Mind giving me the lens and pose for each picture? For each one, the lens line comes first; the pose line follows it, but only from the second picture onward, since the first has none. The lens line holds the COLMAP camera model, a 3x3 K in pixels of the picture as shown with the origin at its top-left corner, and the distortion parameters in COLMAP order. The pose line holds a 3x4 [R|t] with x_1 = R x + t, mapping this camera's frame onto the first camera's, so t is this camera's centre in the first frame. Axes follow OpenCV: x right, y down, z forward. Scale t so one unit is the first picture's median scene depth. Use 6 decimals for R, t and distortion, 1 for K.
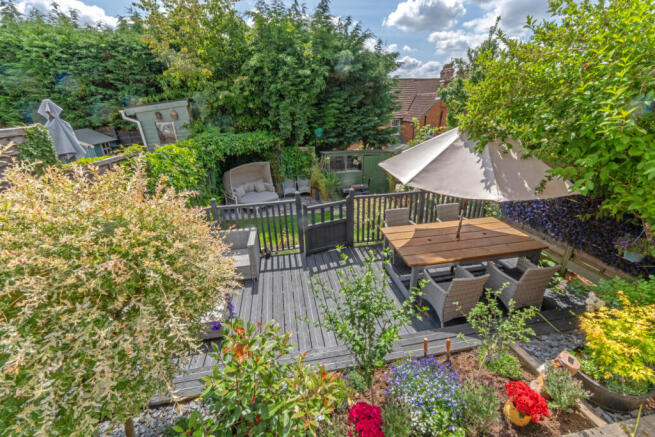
lens RADIAL K [[277.4, 0, 327.5], [0, 277.4, 218.5], [0, 0, 1]] dist [0.009503, 0.000229]
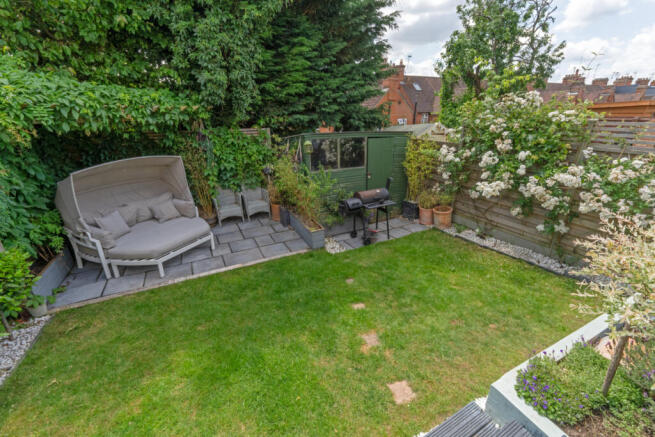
lens RADIAL K [[277.4, 0, 327.5], [0, 277.4, 218.5], [0, 0, 1]] dist [0.009503, 0.000229]
pose [[0.962502, -0.090286, 0.255810, -0.101347], [0.098748, 0.994903, -0.020406, -0.062703], [-0.252664, 0.044902, 0.966512, 0.481909]]
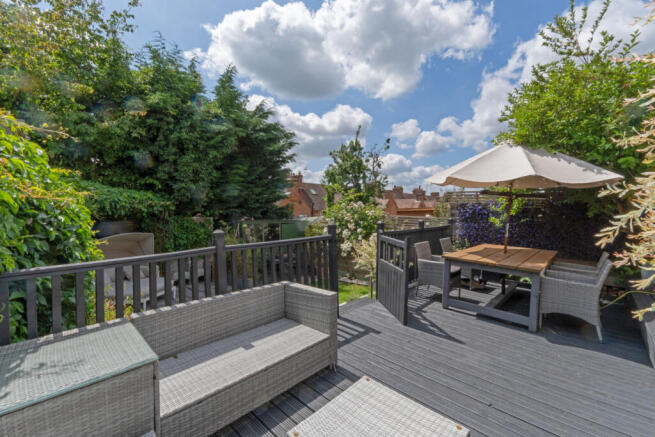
lens RADIAL K [[277.4, 0, 327.5], [0, 277.4, 218.5], [0, 0, 1]] dist [0.009503, 0.000229]
pose [[0.820901, 0.012985, 0.570923, -0.252869], [0.190101, 0.936510, -0.294636, 0.047617], [-0.538501, 0.350400, 0.766313, 0.225510]]
